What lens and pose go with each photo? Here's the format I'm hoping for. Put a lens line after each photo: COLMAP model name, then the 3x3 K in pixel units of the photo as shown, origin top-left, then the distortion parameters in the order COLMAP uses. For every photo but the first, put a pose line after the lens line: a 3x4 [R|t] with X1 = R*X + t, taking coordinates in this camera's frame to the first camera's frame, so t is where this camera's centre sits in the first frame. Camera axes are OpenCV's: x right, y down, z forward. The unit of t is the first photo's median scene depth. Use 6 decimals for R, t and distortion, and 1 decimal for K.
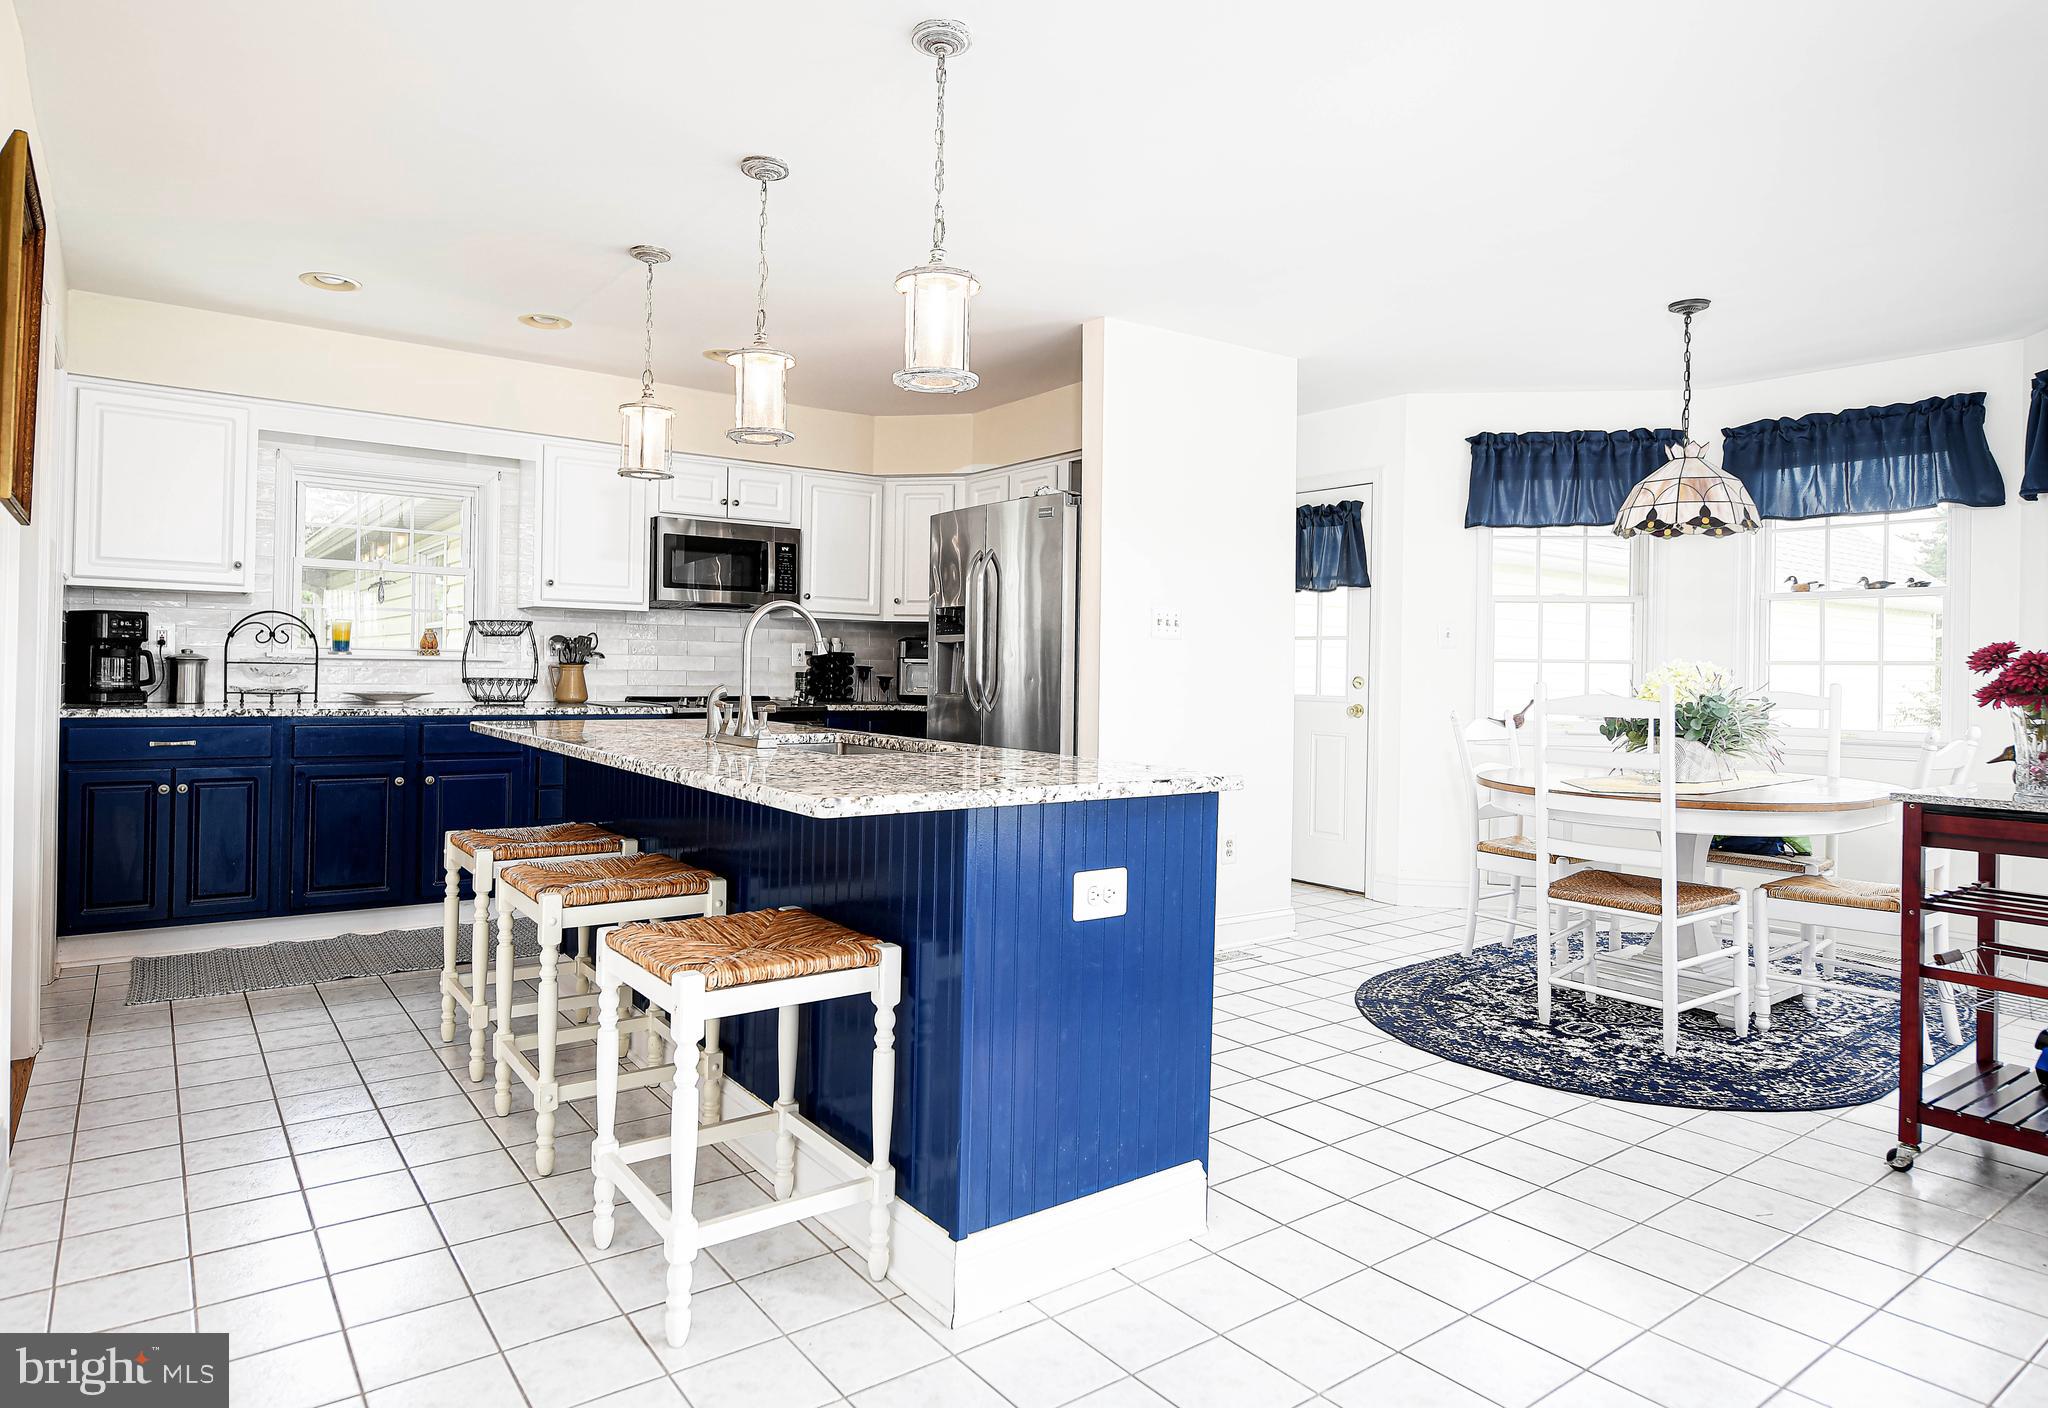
lens RADIAL K [[1177.8, 0, 955.9], [0, 1177.8, 668.4], [0, 0, 1]] dist [-0.006947, -0.000181]
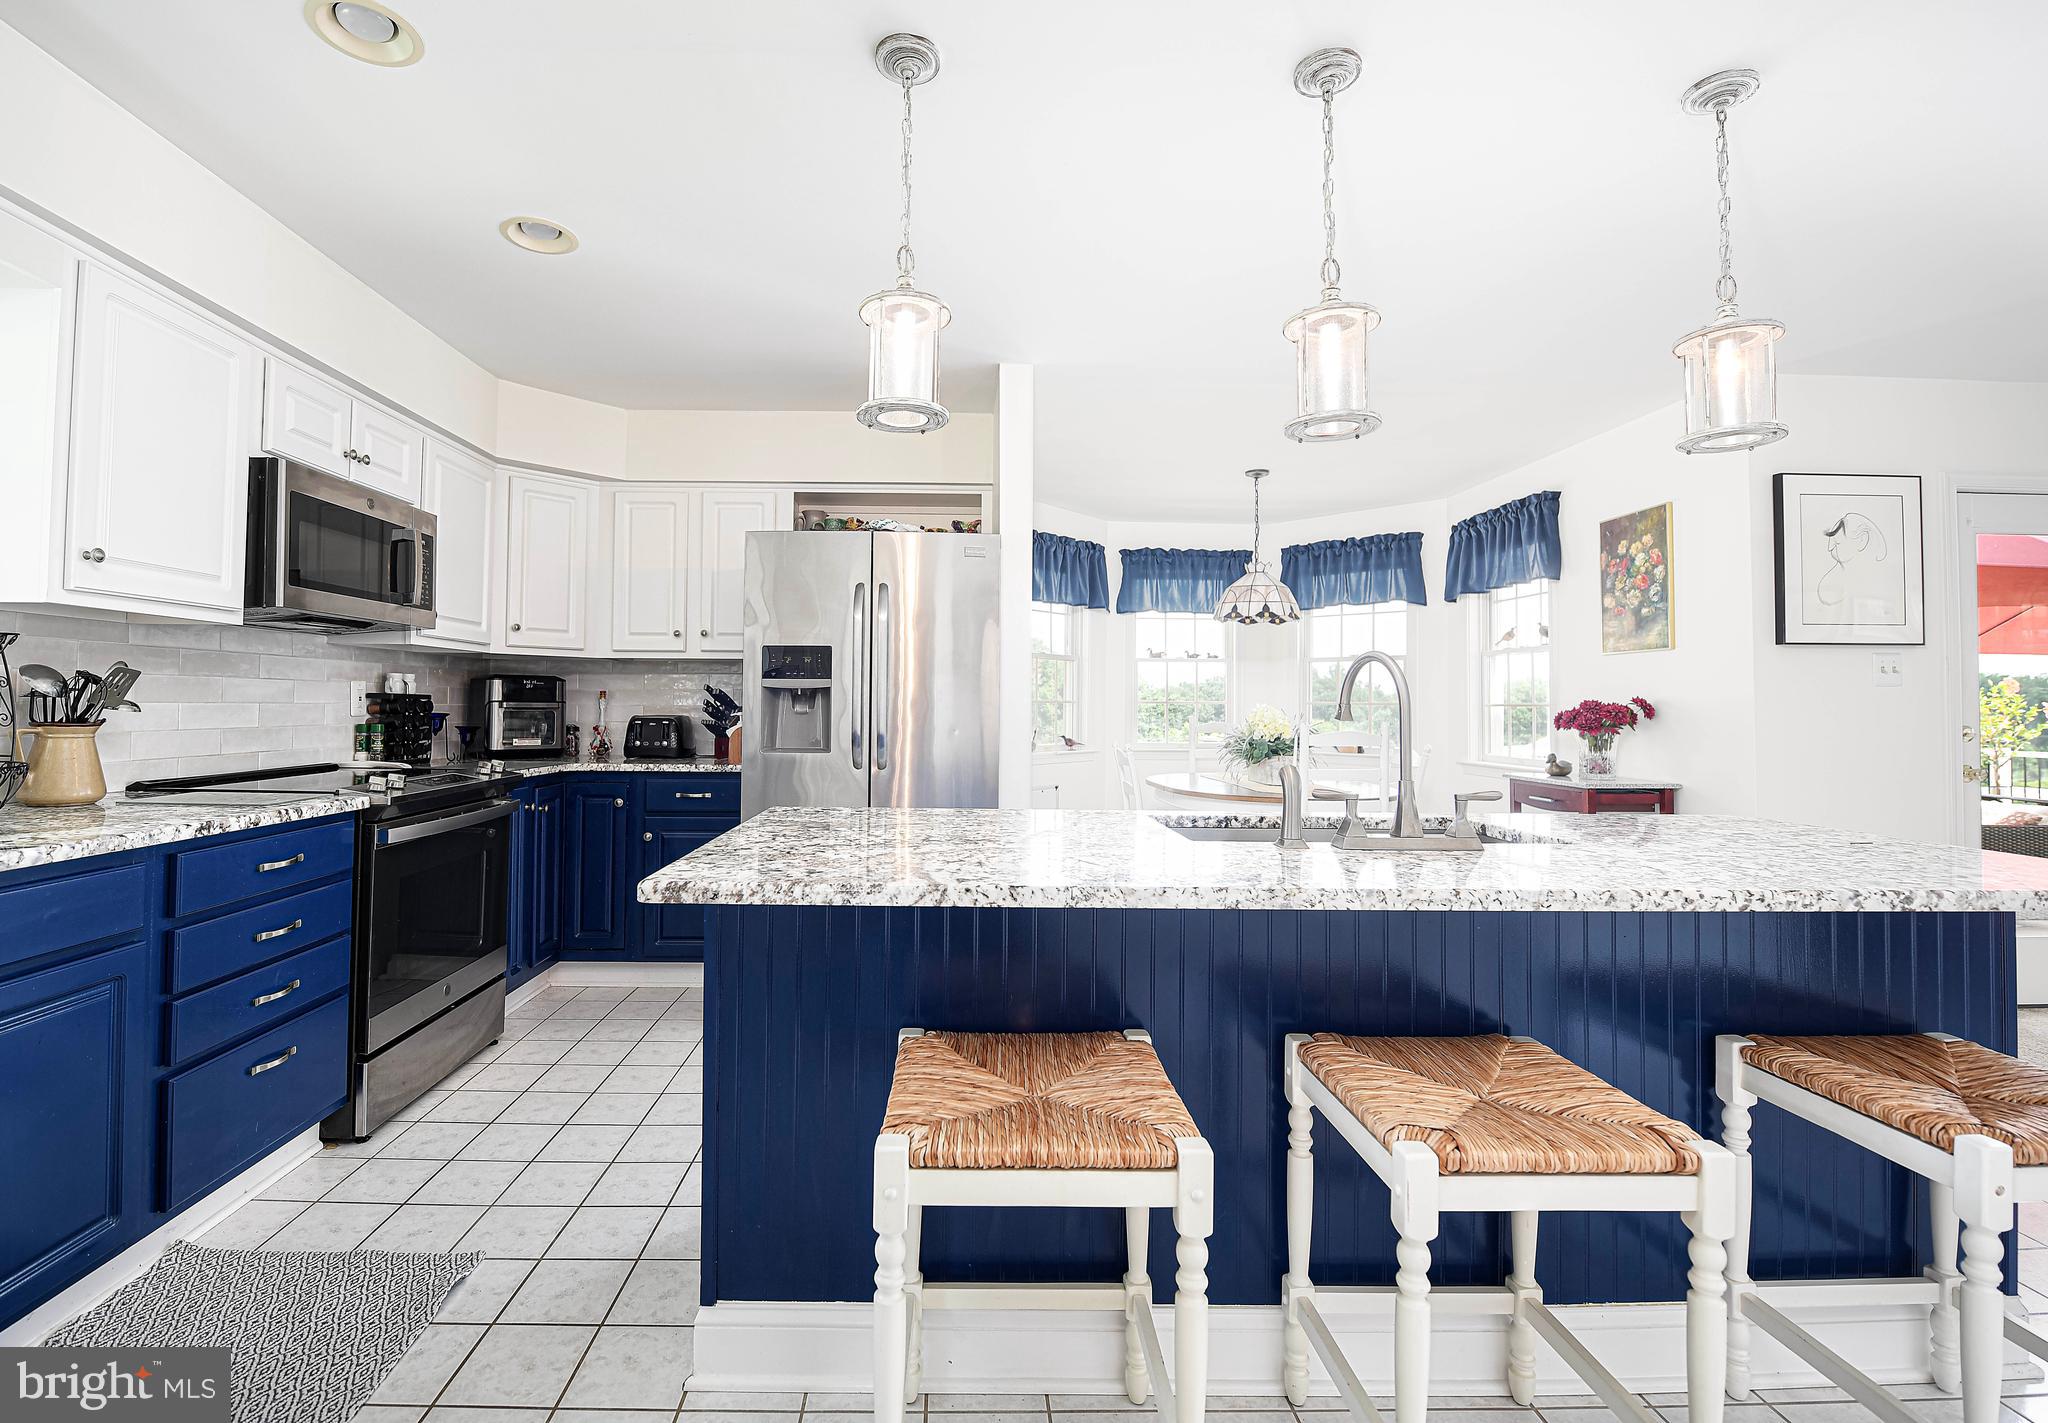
lens RADIAL K [[925.2, 0, 964.2], [0, 925.2, 679.7], [0, 0, 1]] dist [-0.003782, -0.000272]
pose [[0.557433, 0.011261, 0.830145, -0.467784], [0.001006, 0.999898, -0.014239, -0.017899], [-0.830221, 0.008773, 0.557365, 0.518356]]
